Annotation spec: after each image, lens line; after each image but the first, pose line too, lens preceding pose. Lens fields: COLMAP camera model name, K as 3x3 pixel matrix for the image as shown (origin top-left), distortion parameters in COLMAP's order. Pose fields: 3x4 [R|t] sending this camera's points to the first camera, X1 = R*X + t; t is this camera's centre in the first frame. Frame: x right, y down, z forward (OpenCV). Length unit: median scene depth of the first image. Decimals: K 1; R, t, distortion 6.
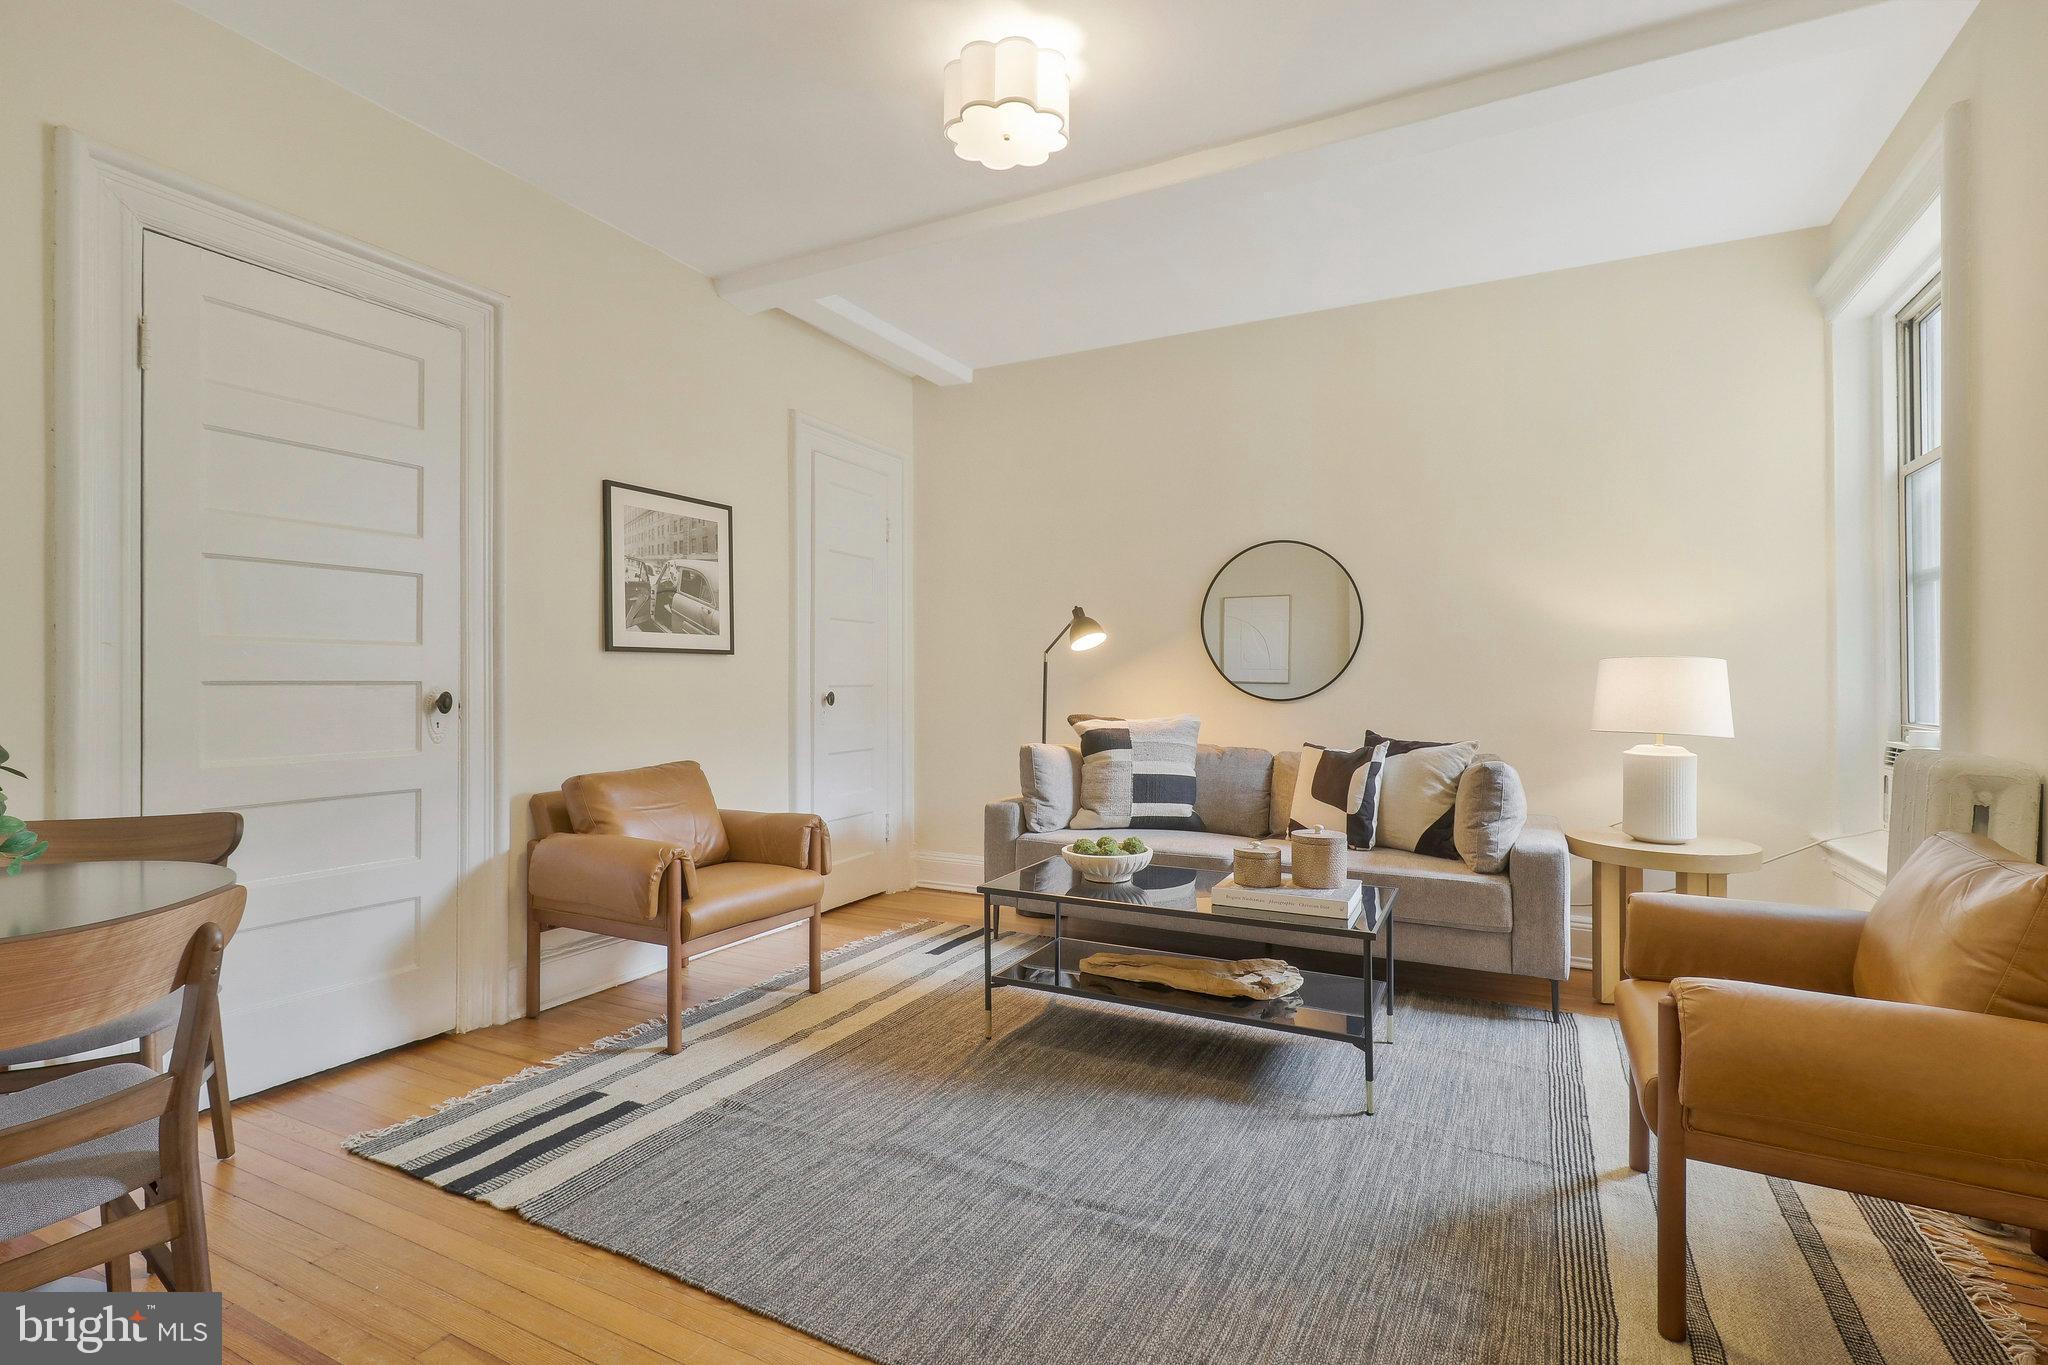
lens RADIAL K [[966.1, 0, 984.4], [0, 966.1, 676.0], [0, 0, 1]] dist [0.009080, -0.003201]
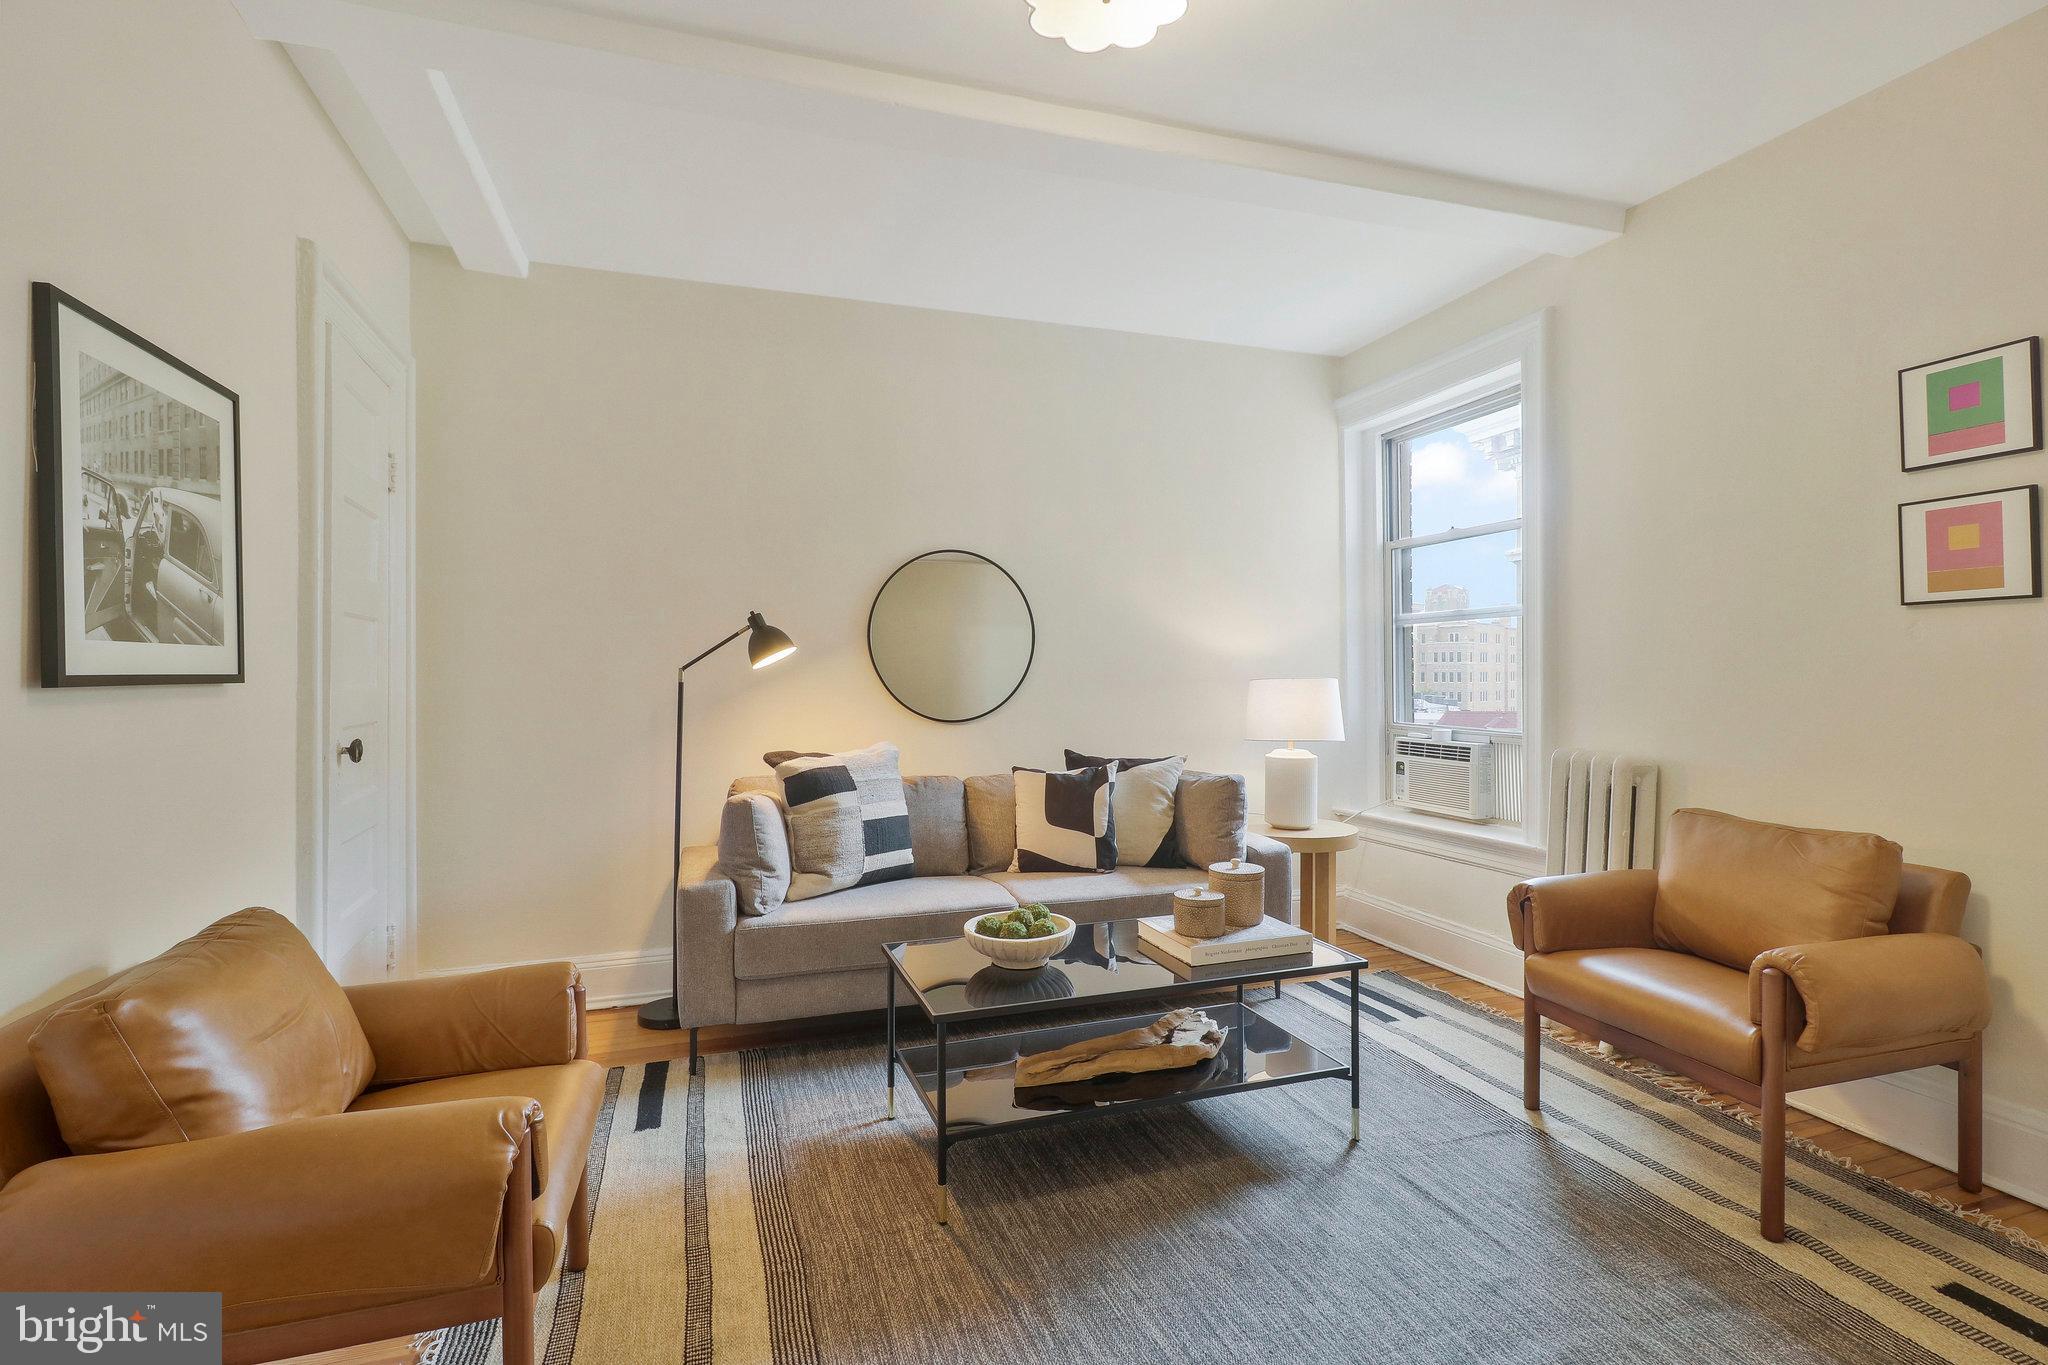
lens RADIAL K [[966.1, 0, 1032.2], [0, 966.1, 663.1], [0, 0, 1]] dist [0.009080, -0.003201]
pose [[0.680544, 0.000185, 0.732707, -0.403651], [0.006337, 0.999961, -0.006138, -0.030443], [-0.732680, 0.008821, 0.680517, 0.387884]]
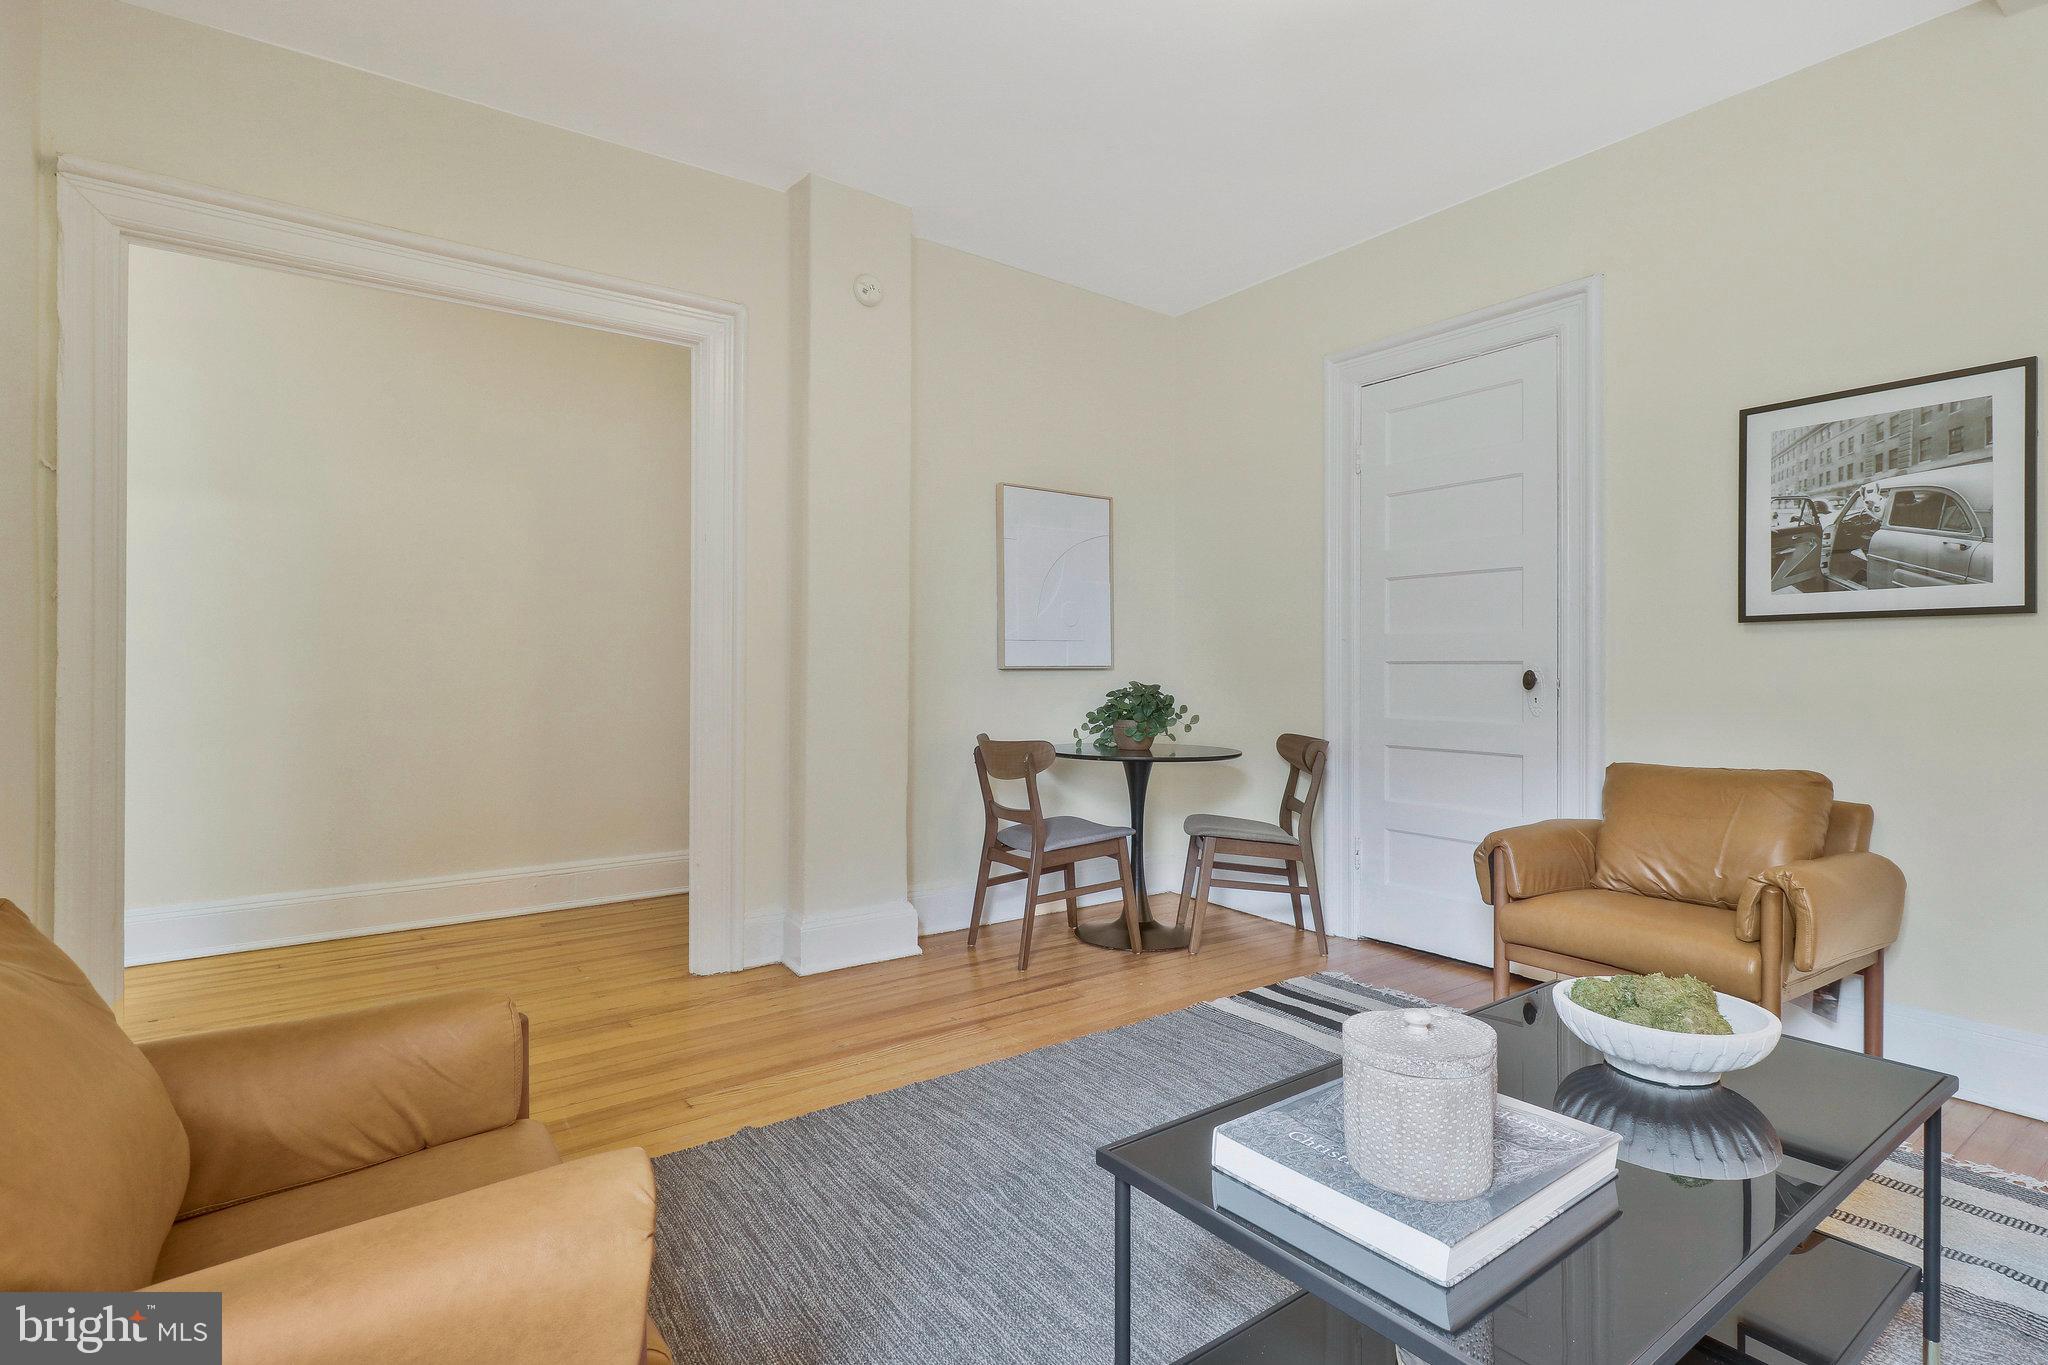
lens RADIAL K [[1026.1, 0, 1069.8], [0, 1026.1, 675.8], [0, 0, 1]] dist [-0.011728, 0.000001]
pose [[-0.402997, 0.000969, -0.915201, 0.603792], [-0.001630, 0.999997, 0.001777, 0.017667], [0.915200, 0.002208, -0.402995, 0.820545]]
